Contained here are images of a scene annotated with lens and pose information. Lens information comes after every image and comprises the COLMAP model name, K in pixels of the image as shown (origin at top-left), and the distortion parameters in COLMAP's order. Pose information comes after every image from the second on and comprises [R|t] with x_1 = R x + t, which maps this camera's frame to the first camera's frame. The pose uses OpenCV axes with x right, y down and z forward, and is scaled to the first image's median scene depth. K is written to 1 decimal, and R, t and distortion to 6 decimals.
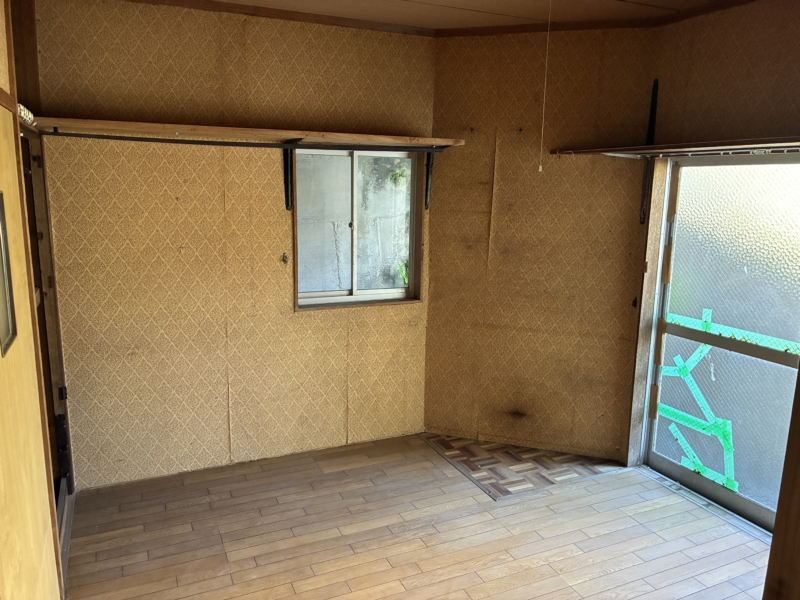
lens RADIAL K [[612.1, 0, 398.9], [0, 612.1, 301.2], [0, 0, 1]] dist [0.056656, -0.072798]
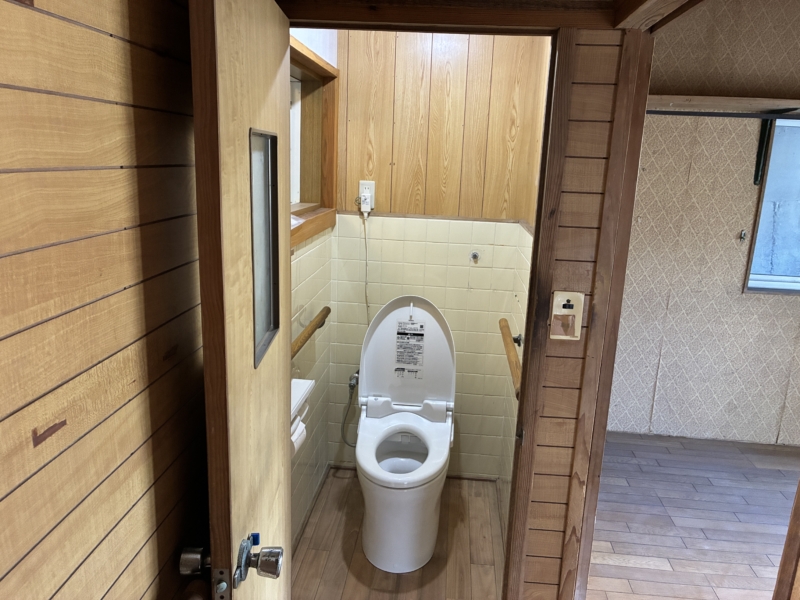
lens RADIAL K [[612.1, 0, 400.0], [0, 612.1, 297.4], [0, 0, 1]] dist [0.056656, -0.072798]
pose [[0.867658, 0.132819, -0.479091, -0.177860], [-0.118520, 0.991130, 0.060126, 0.030192], [0.482827, 0.004613, 0.875703, -0.093399]]
